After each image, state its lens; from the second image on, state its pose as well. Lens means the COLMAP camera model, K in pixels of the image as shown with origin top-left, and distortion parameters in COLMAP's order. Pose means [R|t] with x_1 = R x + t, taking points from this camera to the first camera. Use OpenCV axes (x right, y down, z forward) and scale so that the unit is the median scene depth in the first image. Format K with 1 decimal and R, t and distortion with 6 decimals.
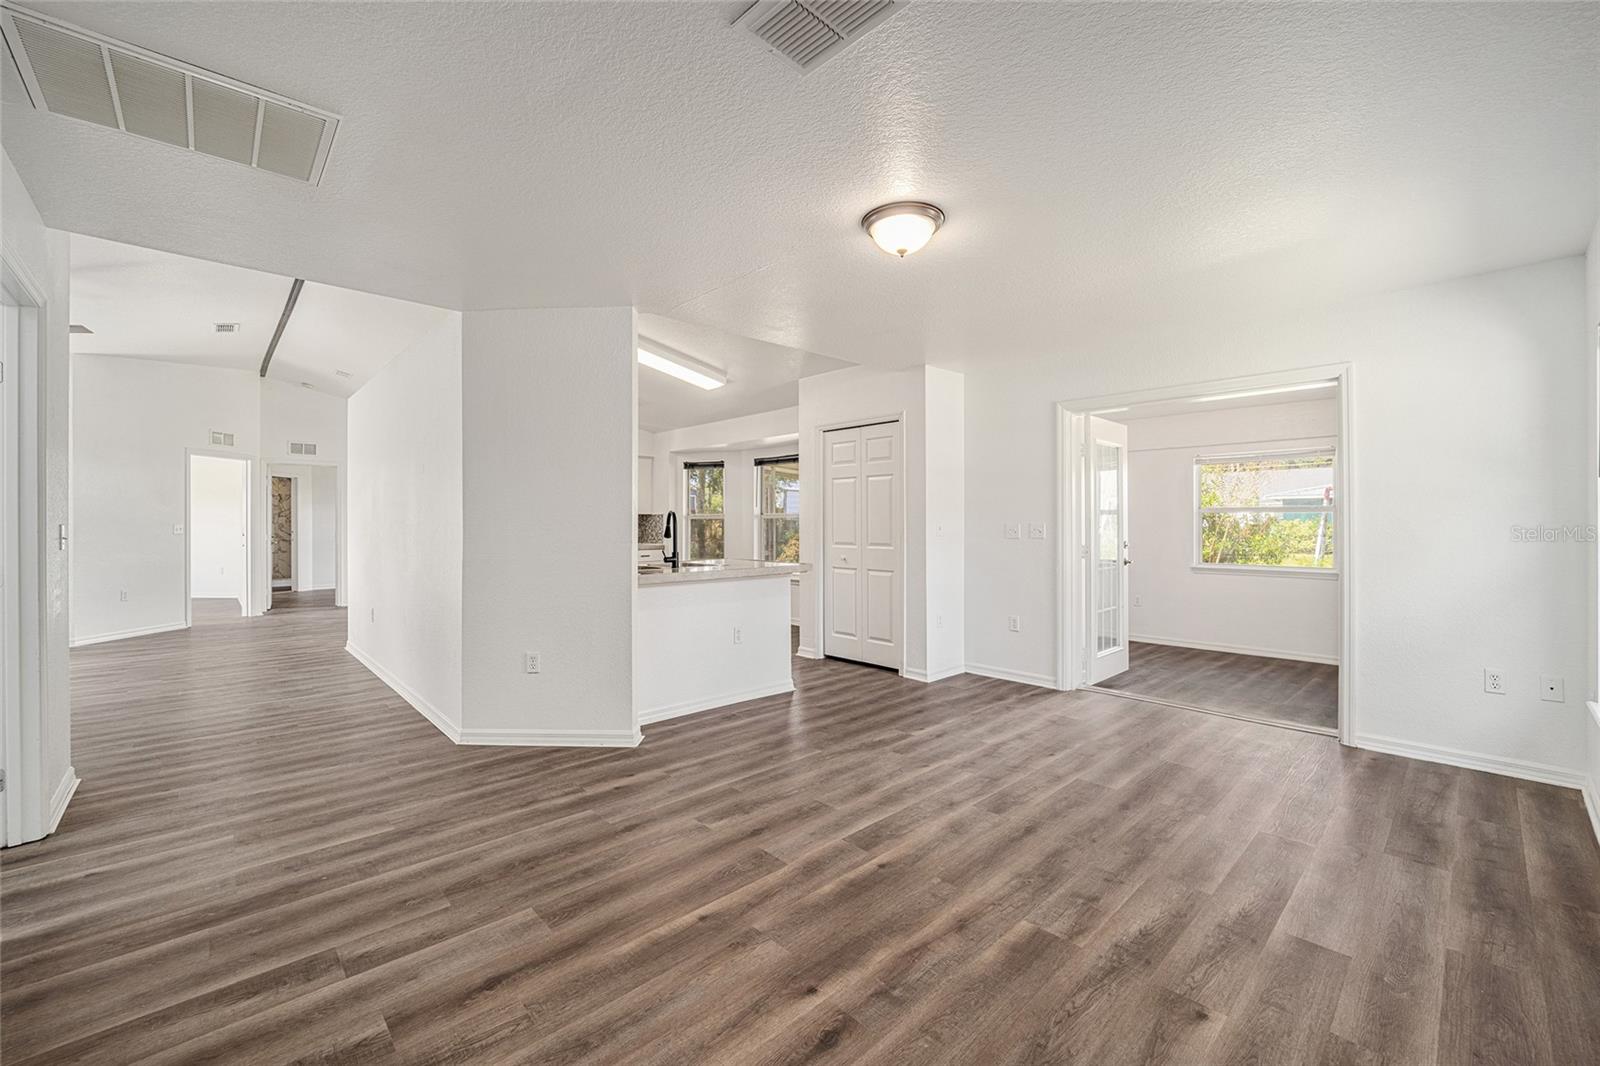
lens RADIAL K [[649.3, 0, 800.2], [0, 649.3, 527.9], [0, 0, 1]] dist [-0.012378, 0.000184]
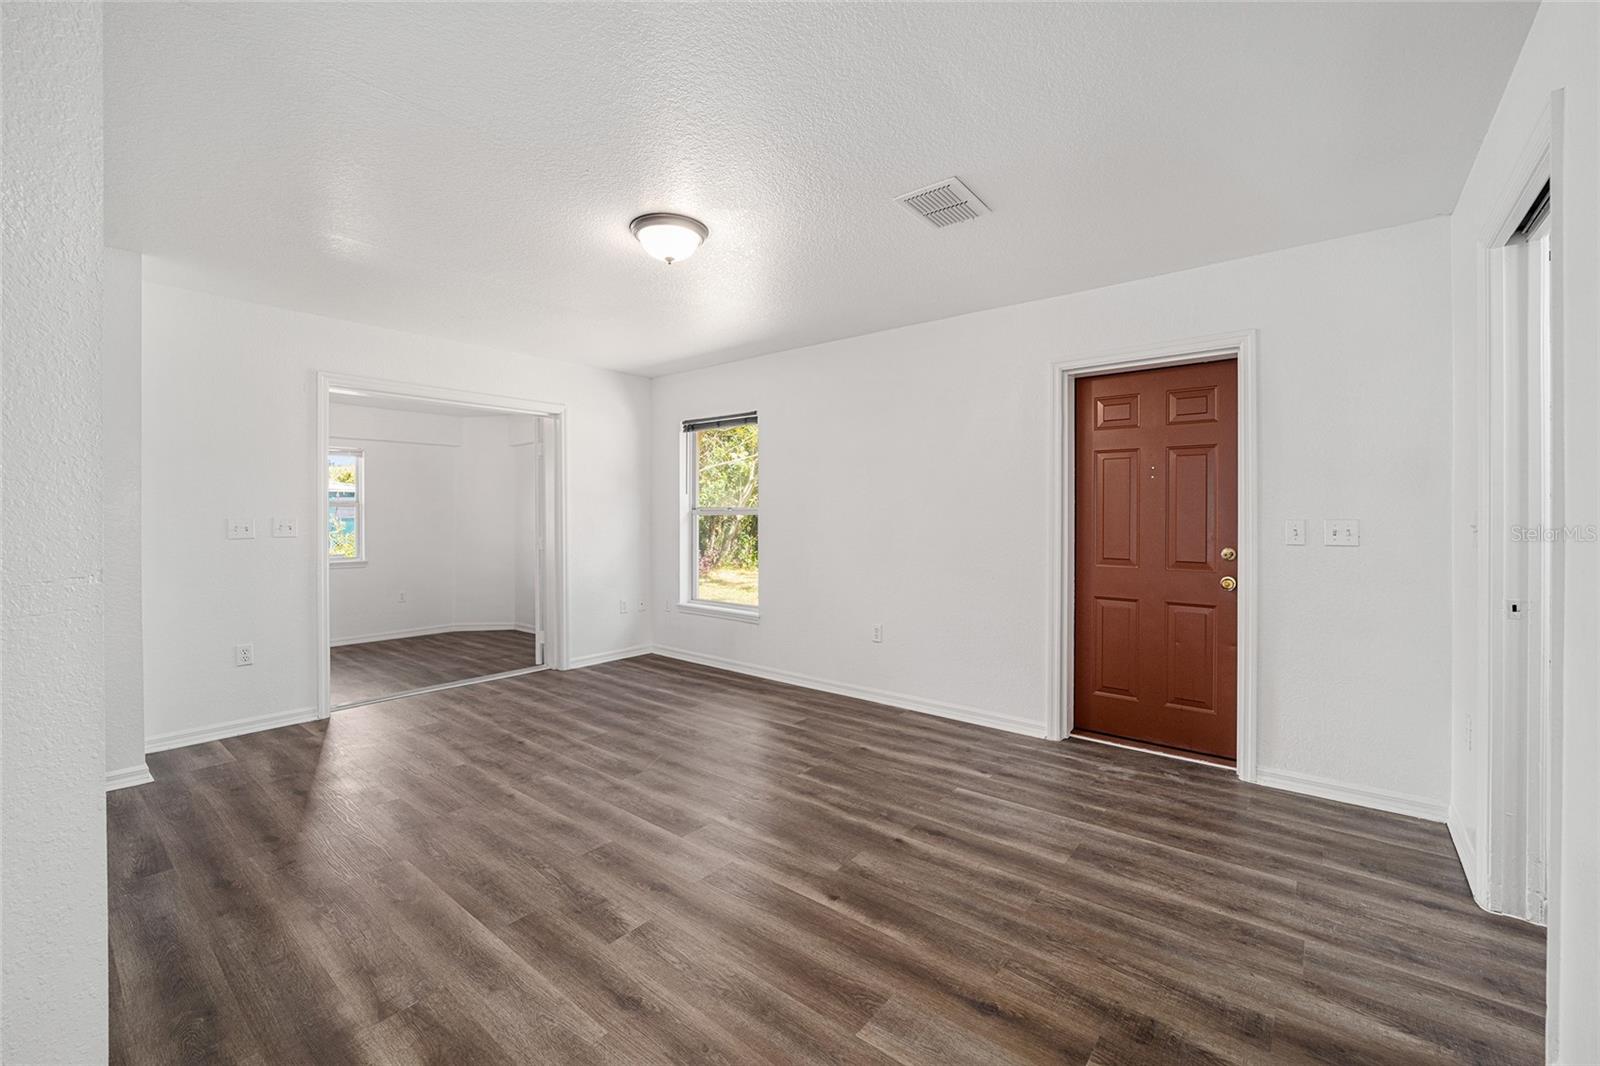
lens RADIAL K [[649.3, 0, 800.2], [0, 649.3, 527.9], [0, 0, 1]] dist [-0.012378, 0.000184]
pose [[-0.130266, -0.018615, 0.991304, -1.175508], [0.010530, 0.999741, 0.020158, -0.008217], [-0.991423, 0.013064, -0.130036, 1.198560]]
